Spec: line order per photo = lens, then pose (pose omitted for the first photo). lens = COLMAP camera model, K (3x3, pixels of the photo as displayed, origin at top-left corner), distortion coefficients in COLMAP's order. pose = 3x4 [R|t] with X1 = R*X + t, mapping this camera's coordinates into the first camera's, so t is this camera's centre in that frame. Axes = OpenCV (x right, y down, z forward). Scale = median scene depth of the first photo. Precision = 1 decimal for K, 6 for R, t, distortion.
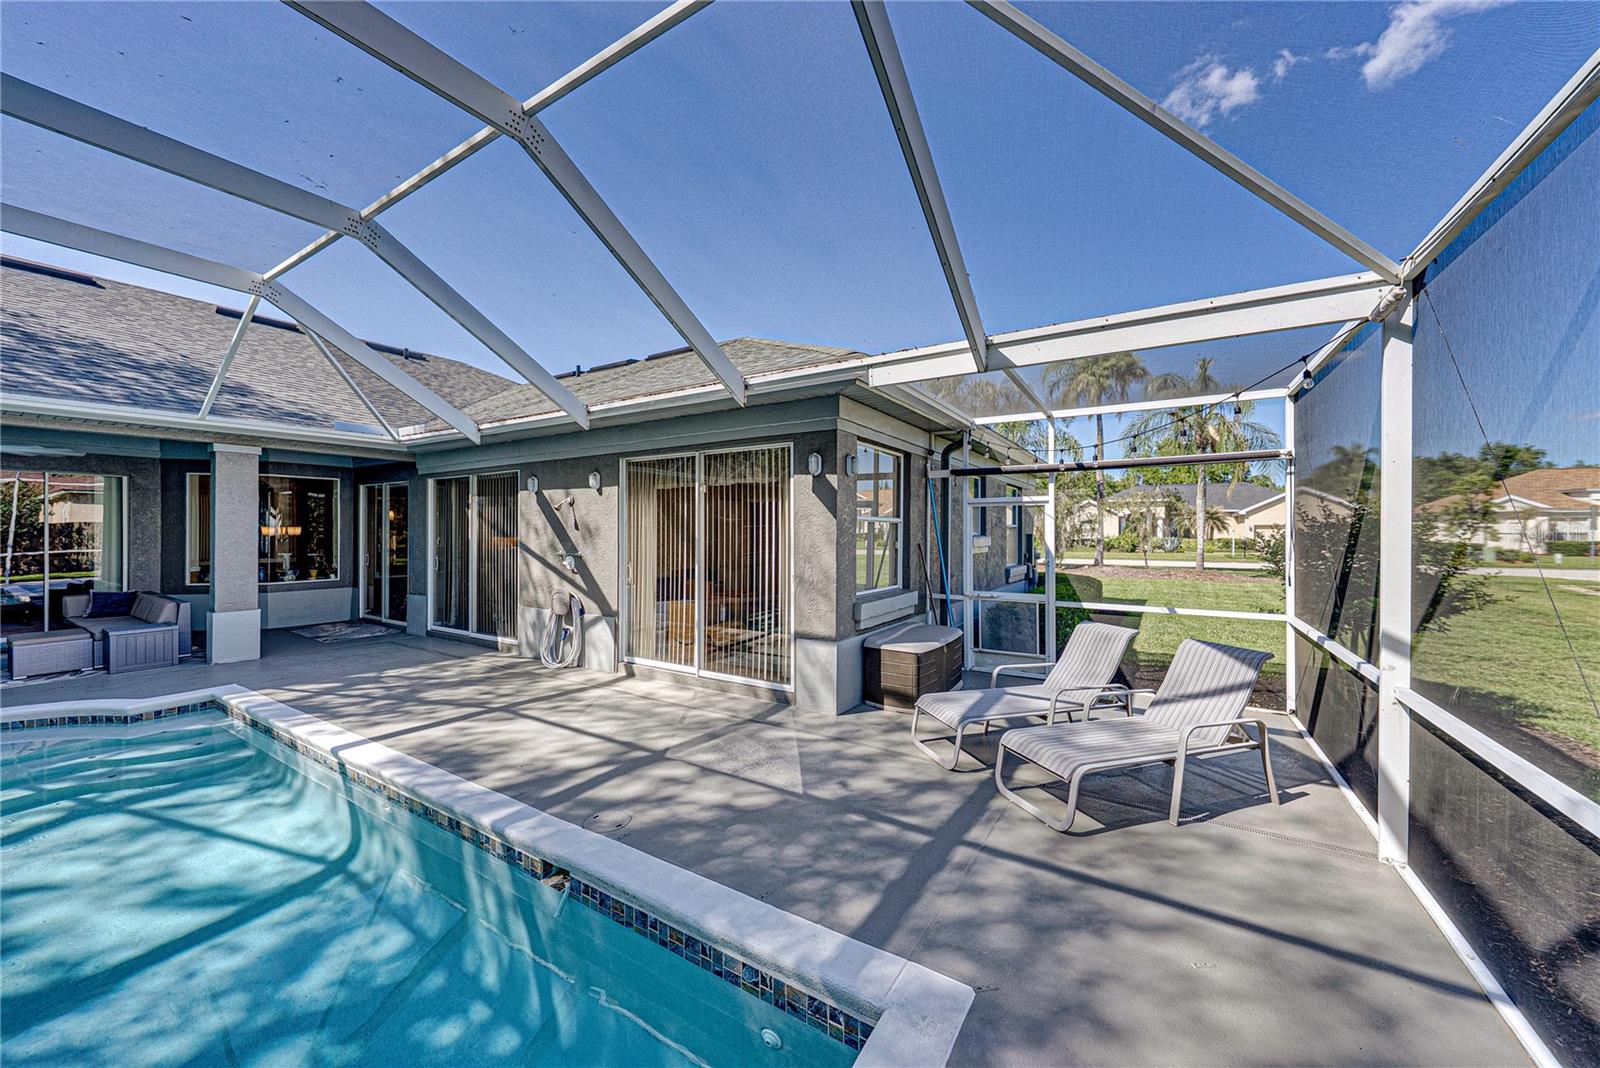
lens RADIAL K [[571.4, 0, 793.5], [0, 571.4, 533.8], [0, 0, 1]] dist [-0.001370, 0.001110]
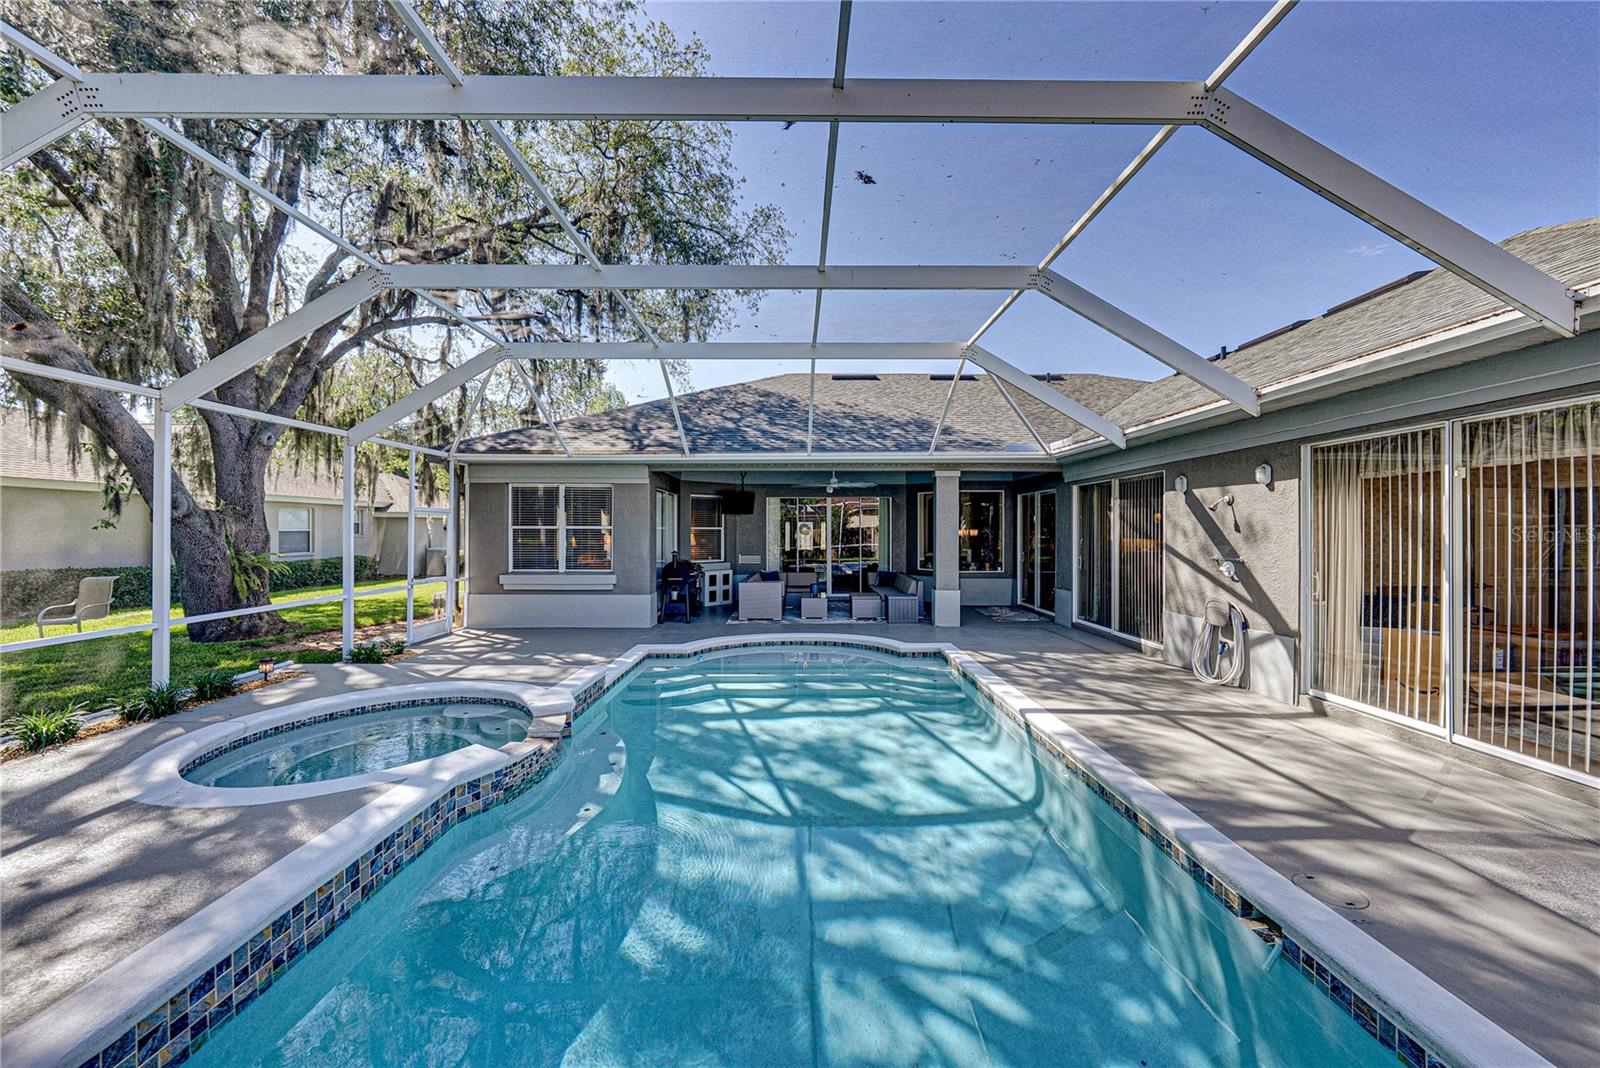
lens RADIAL K [[550.9, 0, 802.9], [0, 550.9, 533.4], [0, 0, 1]] dist [-0.000902, -0.000640]
pose [[0.550015, 0.003002, -0.835149, -0.047945], [-0.006531, 0.999978, -0.000707, 0.000273], [0.835129, 0.005844, 0.550023, -0.032634]]
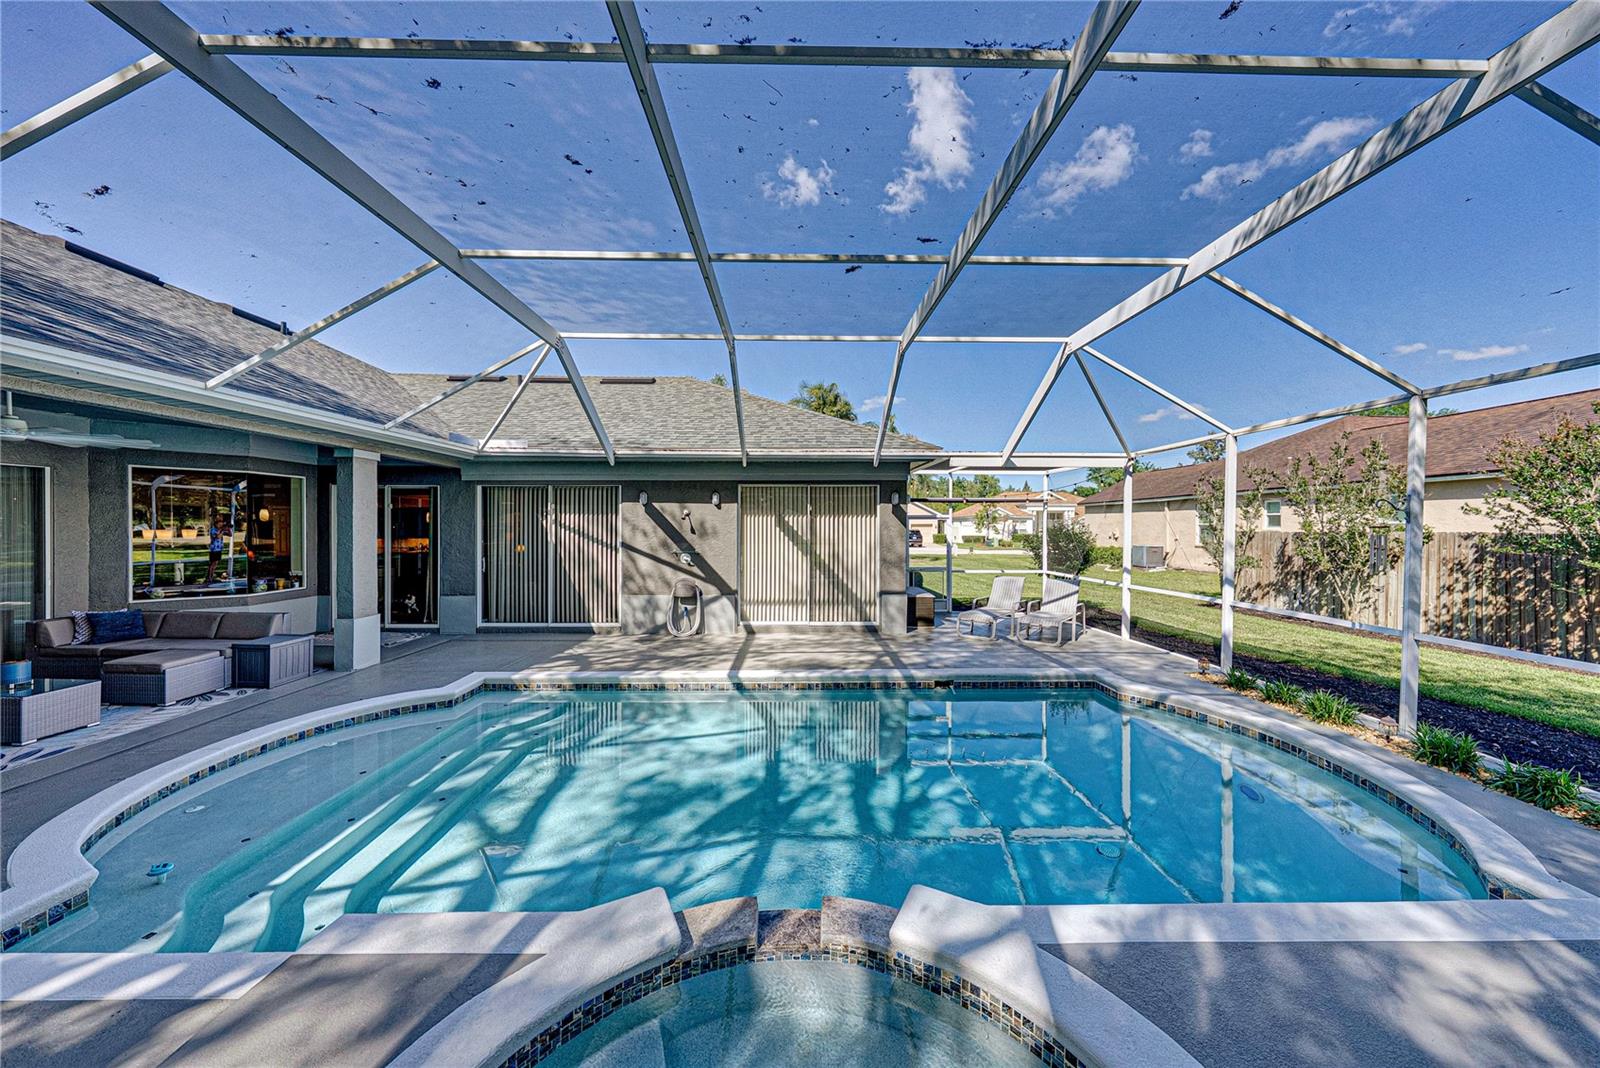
lens RADIAL K [[550.9, 0, 799.0], [0, 550.9, 527.0], [0, 0, 1]] dist [-0.000902, -0.000640]
pose [[0.828265, 0.001299, 0.560335, -1.096661], [0.000696, 0.999994, -0.003346, -0.021973], [-0.560336, 0.003162, 0.828259, -0.274697]]
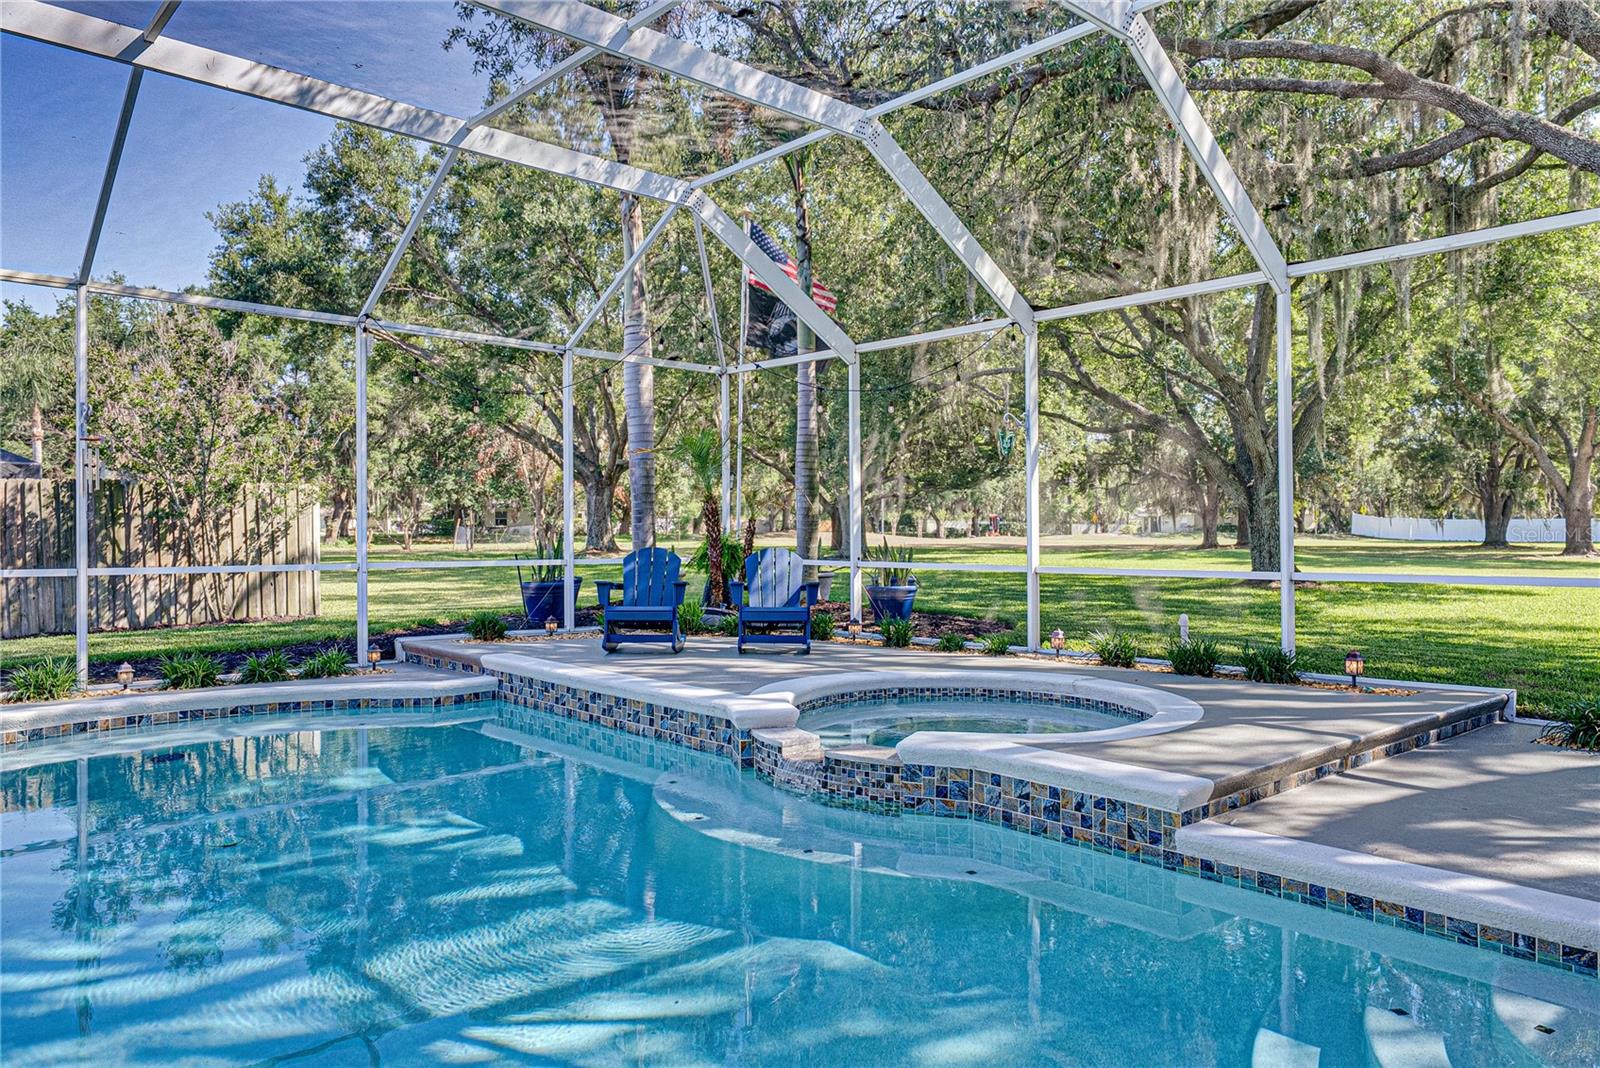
lens RADIAL K [[1070.1, 0, 798.9], [0, 1070.1, 530.7], [0, 0, 1]] dist [-0.000128, 0.005589]
pose [[-0.966784, 0.001641, 0.255591, -1.071486], [0.003299, 0.999976, 0.006056, 0.082755], [-0.255575, 0.006698, -0.966766, 0.967832]]
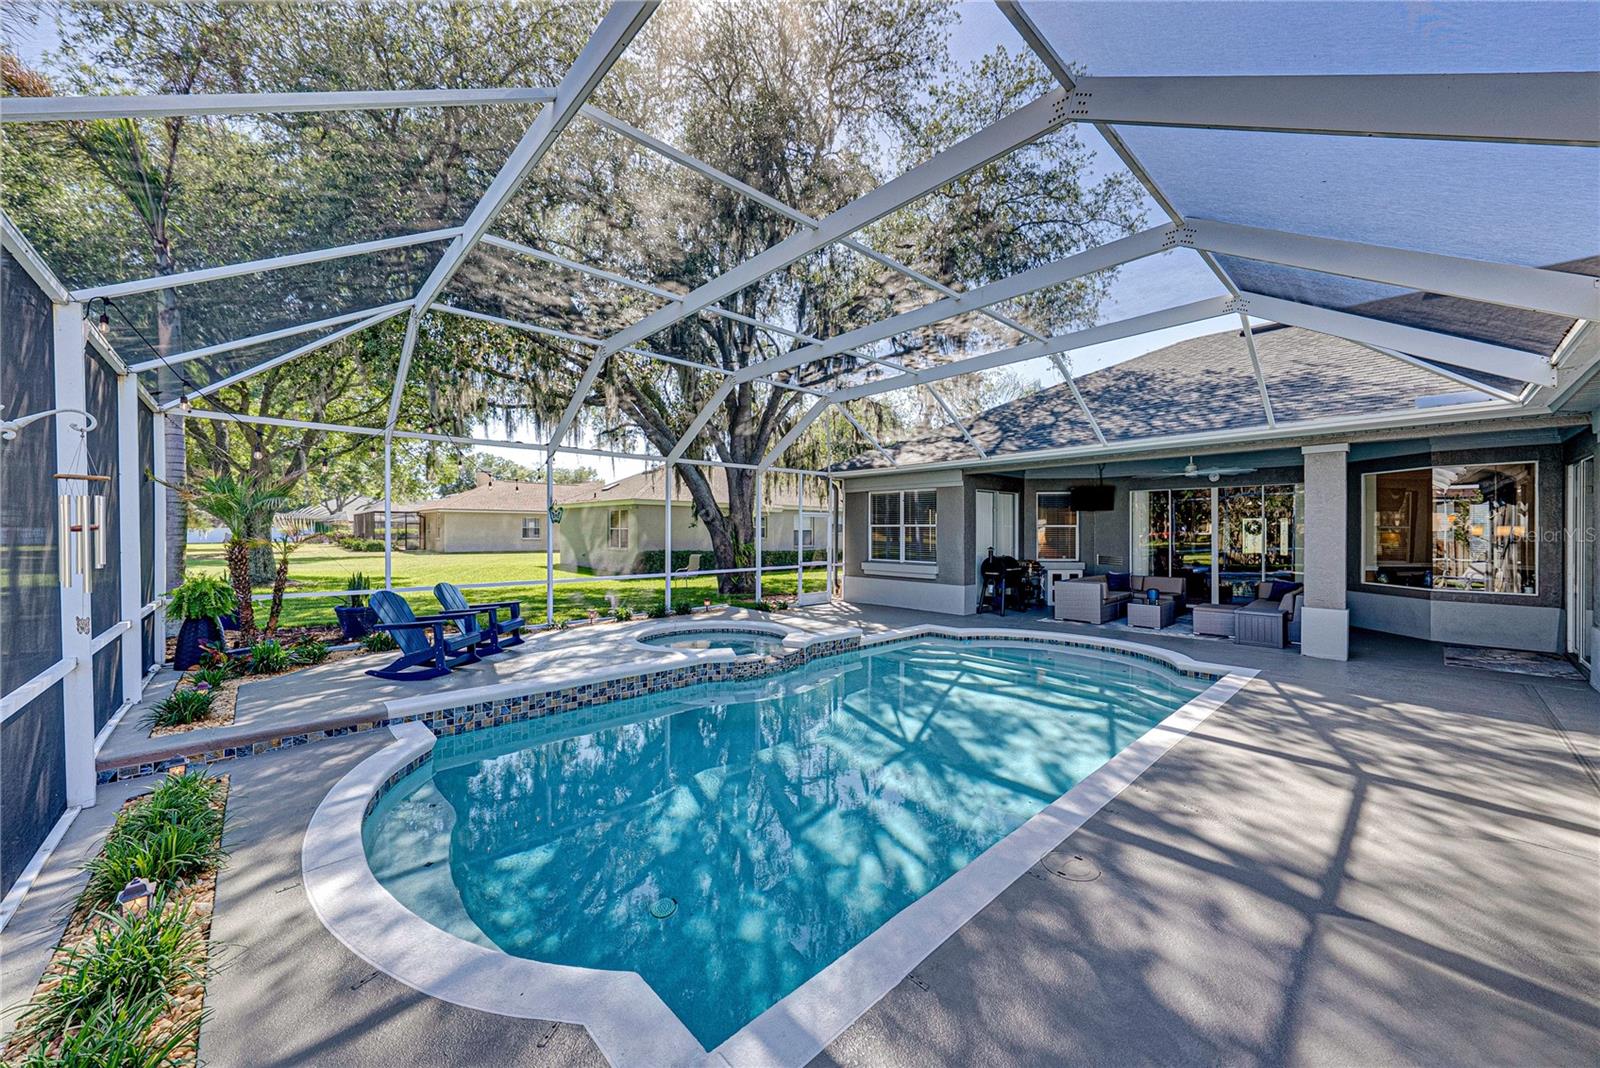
lens RADIAL K [[582.6, 0, 801.6], [0, 582.6, 528.9], [0, 0, 1]] dist [-0.002182, -0.000078]
pose [[-0.246999, -0.004294, -0.969006, 0.336348], [-0.008523, 0.999961, -0.002258, 0.005946], [0.968978, 0.007701, -0.247026, 0.450285]]
